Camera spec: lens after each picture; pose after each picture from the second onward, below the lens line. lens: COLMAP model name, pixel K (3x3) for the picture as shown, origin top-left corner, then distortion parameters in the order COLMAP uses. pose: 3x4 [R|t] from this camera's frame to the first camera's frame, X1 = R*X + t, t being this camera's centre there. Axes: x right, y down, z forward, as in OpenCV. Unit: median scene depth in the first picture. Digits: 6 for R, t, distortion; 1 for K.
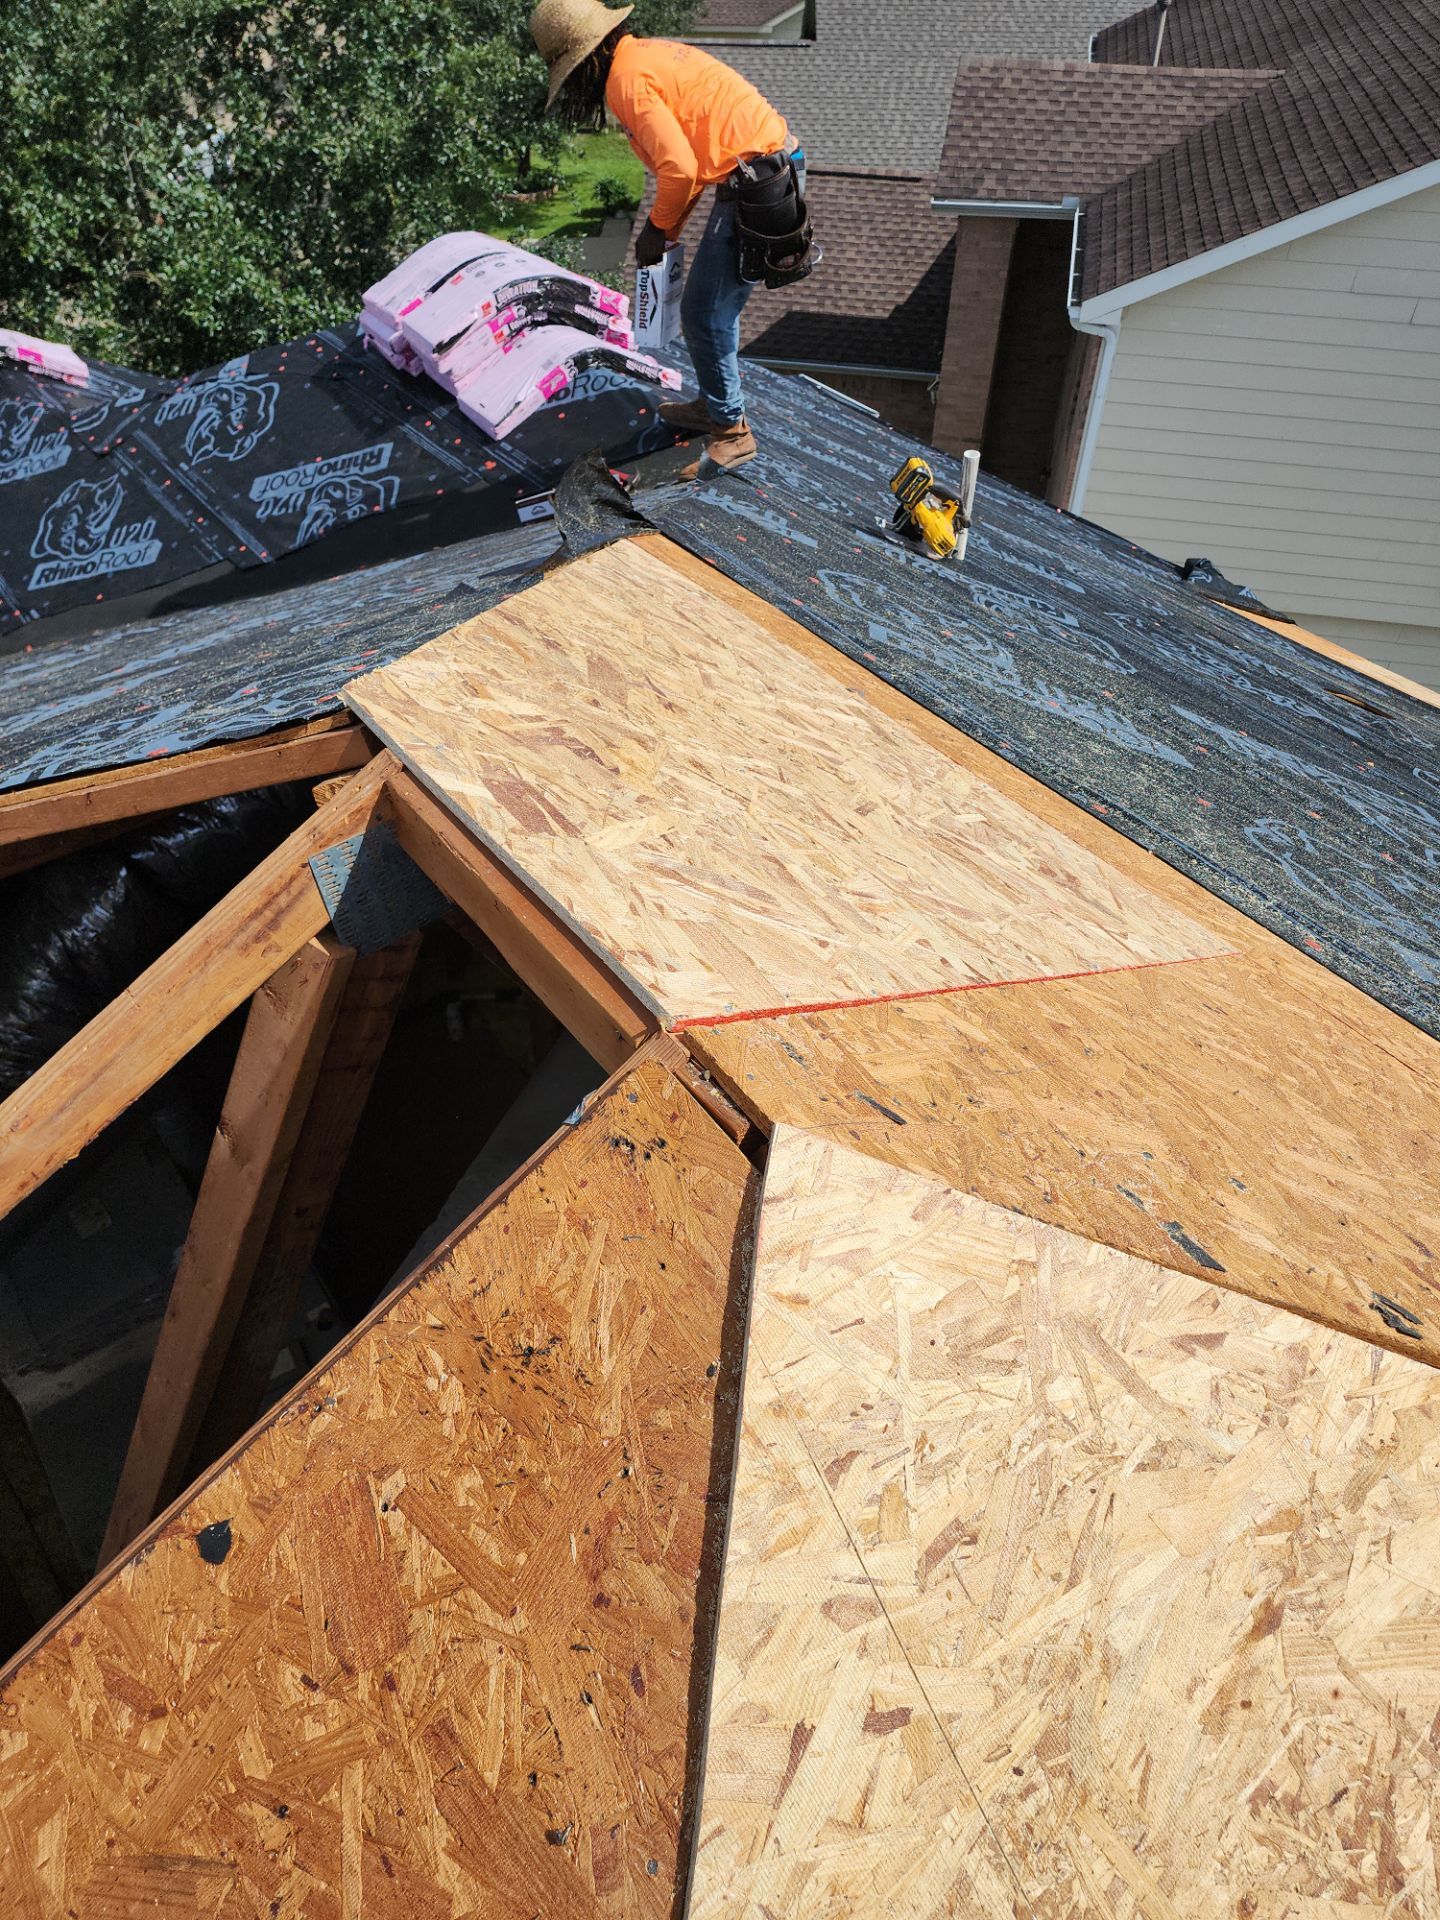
lens RADIAL K [[1265.5, 0, 720.0], [0, 1265.5, 960.0], [0, 0, 1]] dist [0.059614, -0.020037]
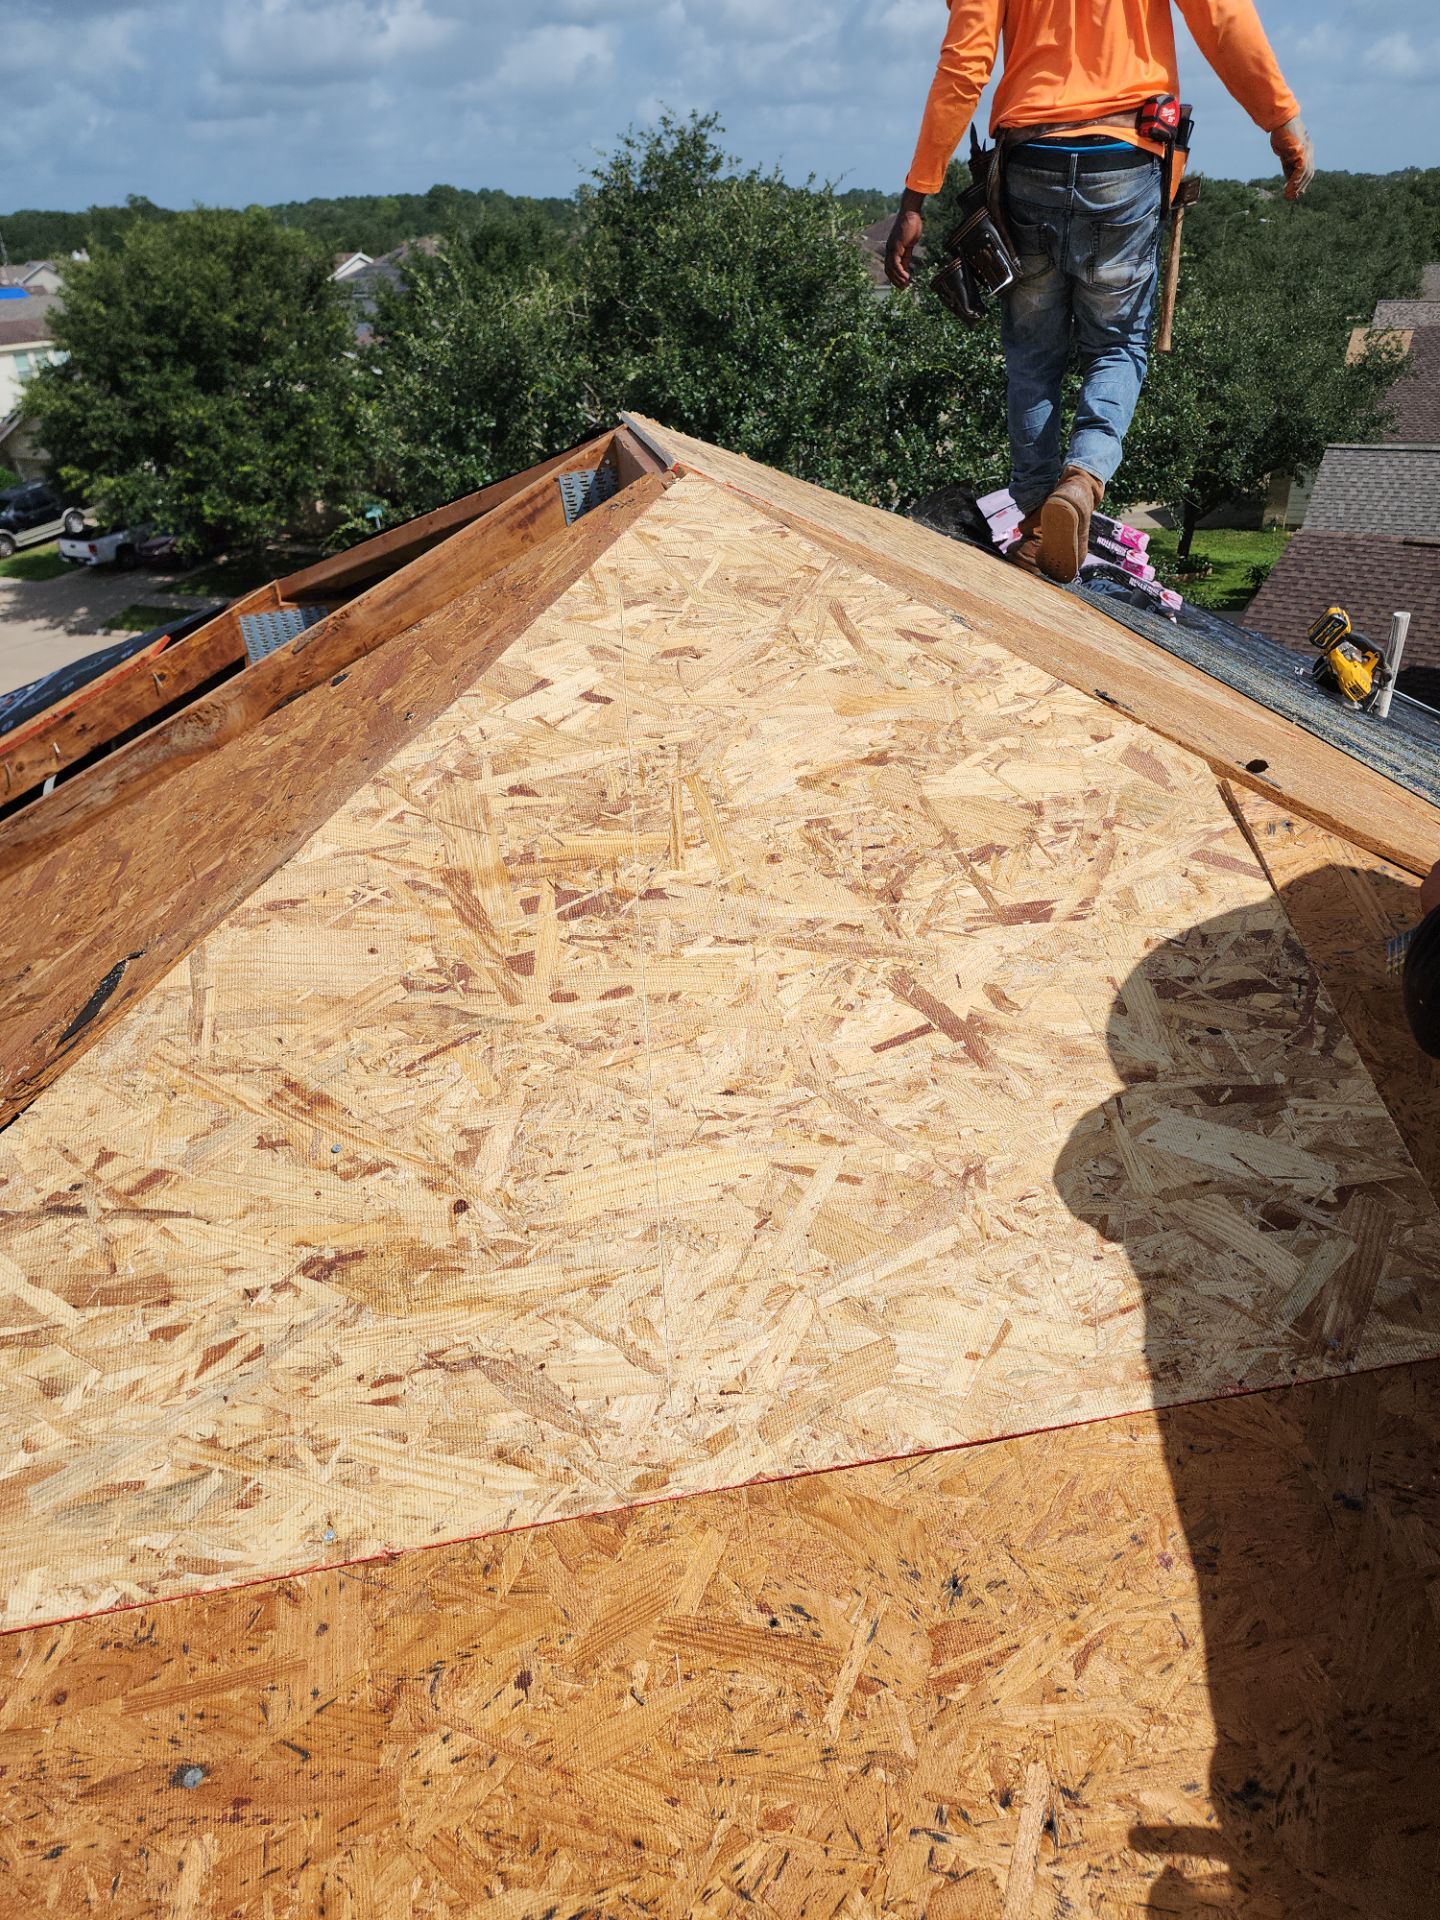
lens RADIAL K [[1275.1, 0, 720.0], [0, 1275.1, 960.0], [0, 0, 1]] dist [0.075352, -0.063292]
pose [[0.890706, 0.186507, -0.414557, 0.193774], [-0.283607, 0.940703, -0.186133, 0.223423], [0.355260, 0.283361, 0.890784, -0.057736]]
